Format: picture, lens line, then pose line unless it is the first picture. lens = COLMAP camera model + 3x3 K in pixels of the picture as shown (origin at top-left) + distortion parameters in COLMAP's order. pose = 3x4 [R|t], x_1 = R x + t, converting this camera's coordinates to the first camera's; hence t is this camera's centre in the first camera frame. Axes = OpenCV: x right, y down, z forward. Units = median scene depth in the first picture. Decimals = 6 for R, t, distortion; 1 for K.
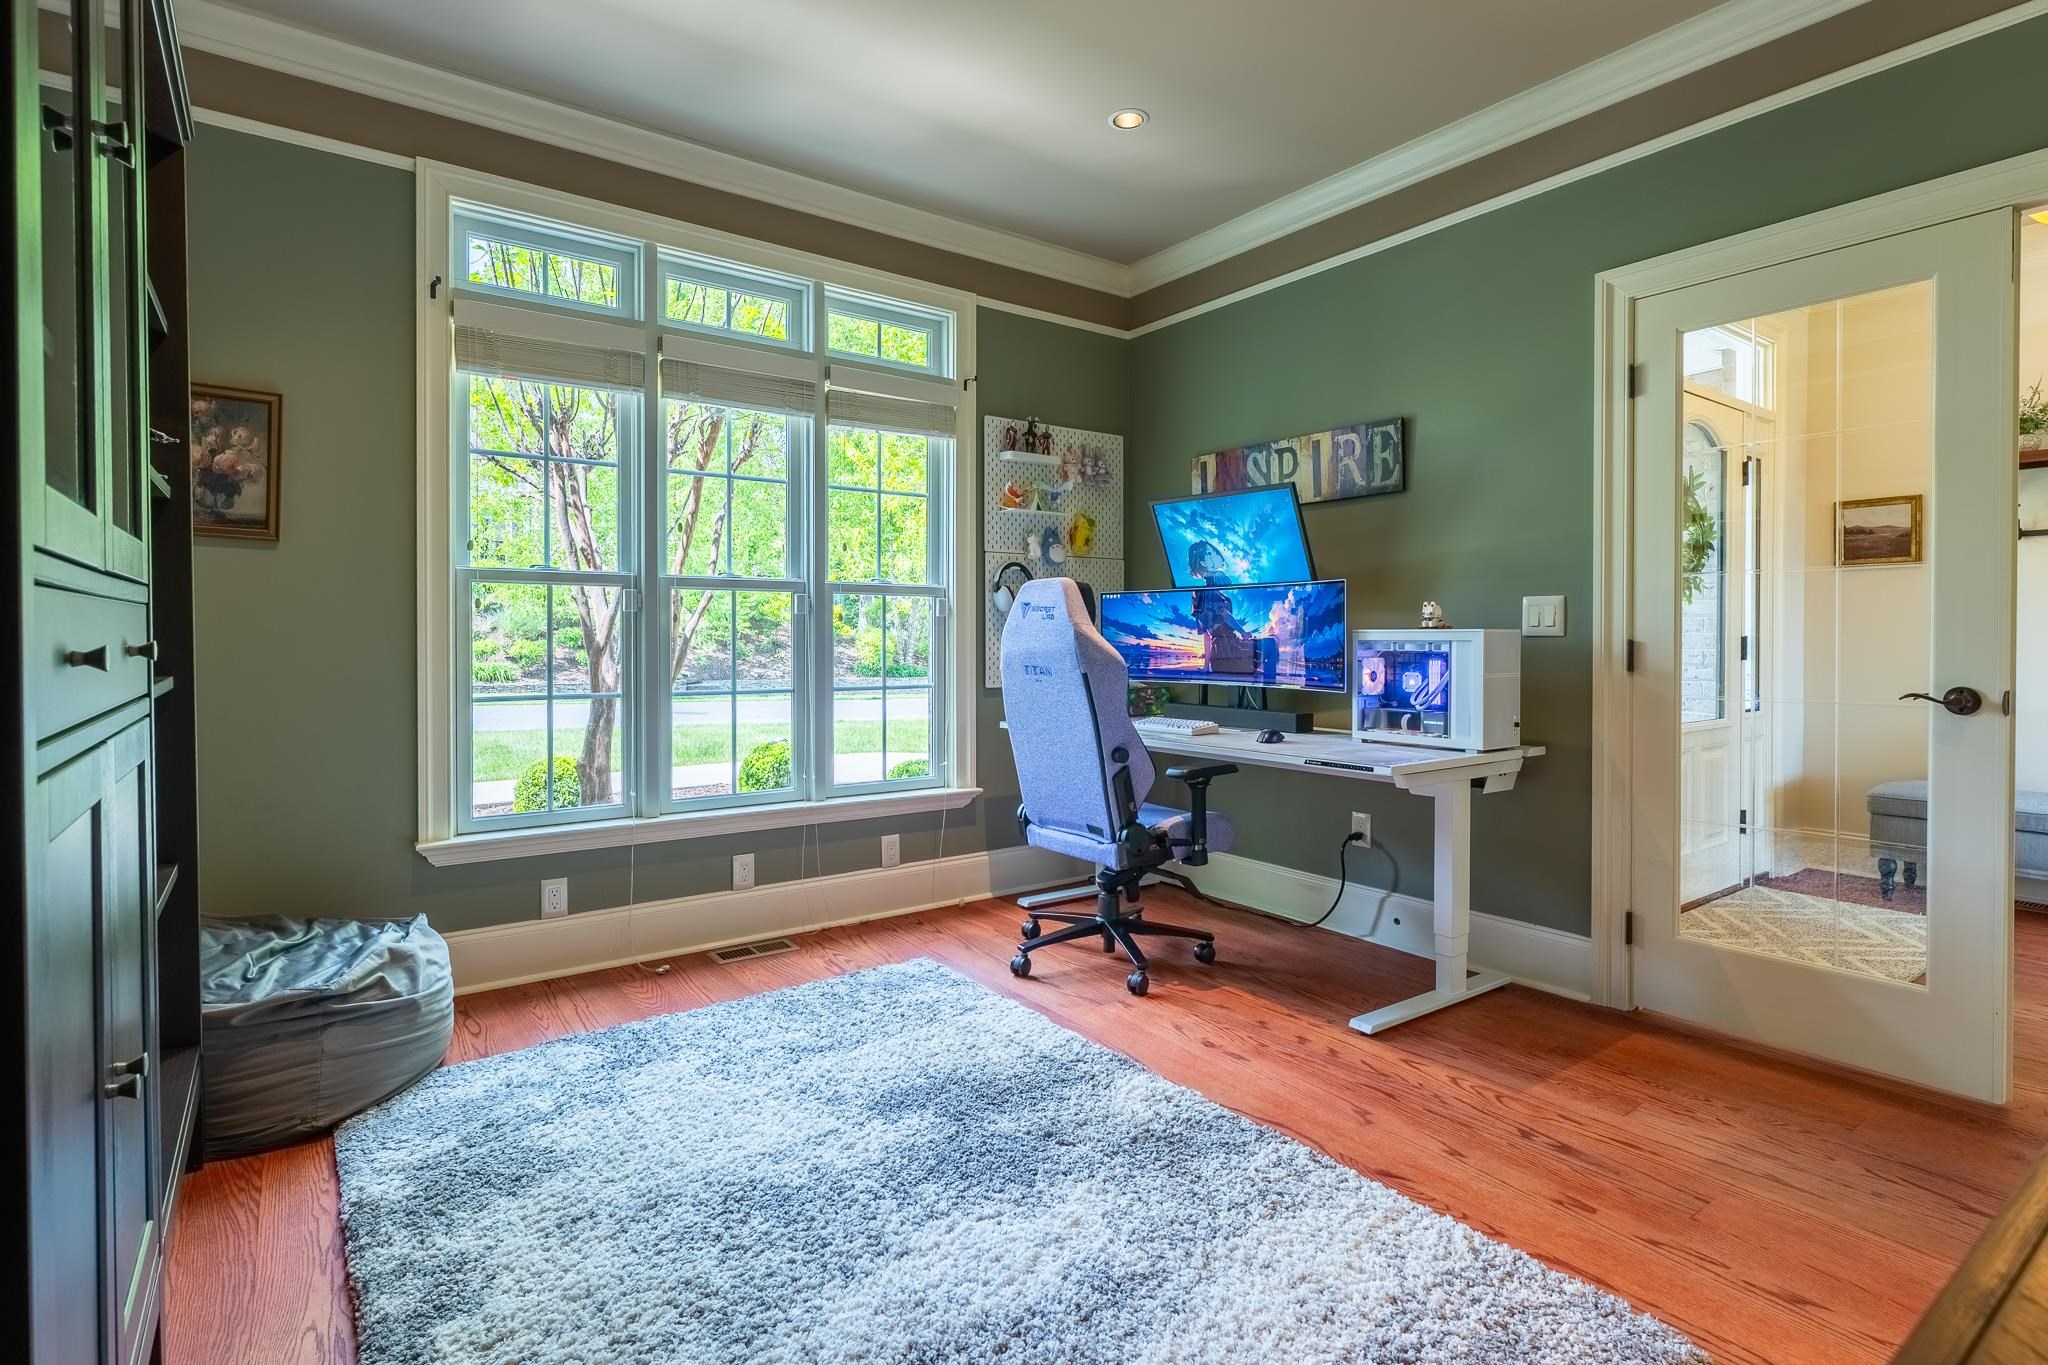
lens RADIAL K [[1001.7, 0, 1016.1], [0, 1001.7, 647.0], [0, 0, 1]] dist [-0.001393, 0.000070]
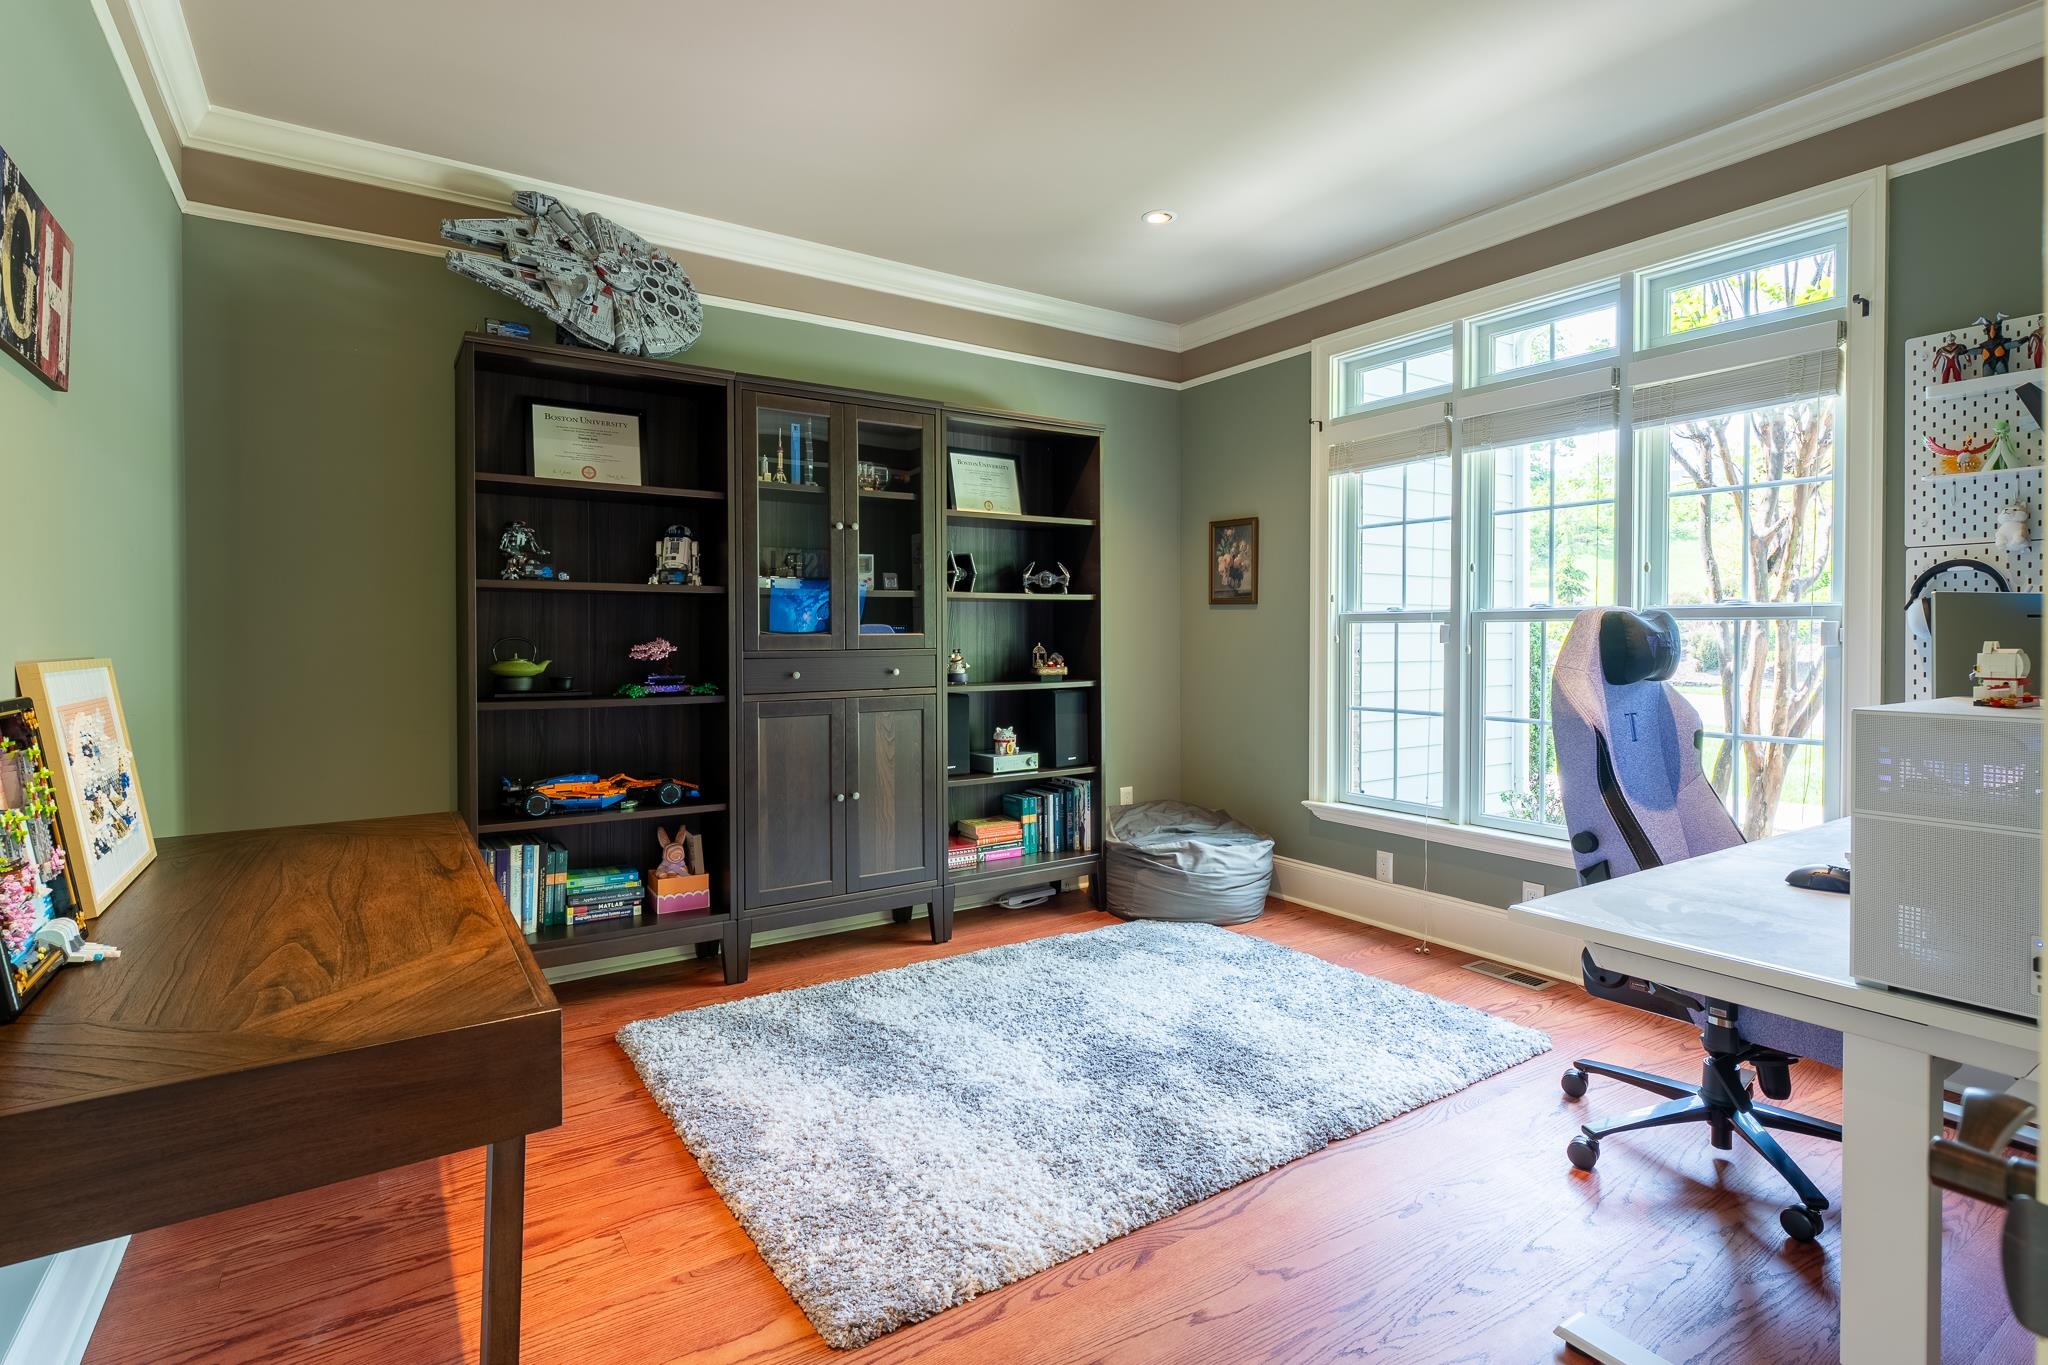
lens RADIAL K [[1001.7, 0, 1012.1], [0, 1001.7, 643.8], [0, 0, 1]] dist [-0.001393, 0.000070]
pose [[-0.052091, 0.009601, -0.998596, 0.915412], [-0.006427, 0.999930, 0.009949, -0.049404], [0.998622, 0.006936, -0.052026, 0.631336]]
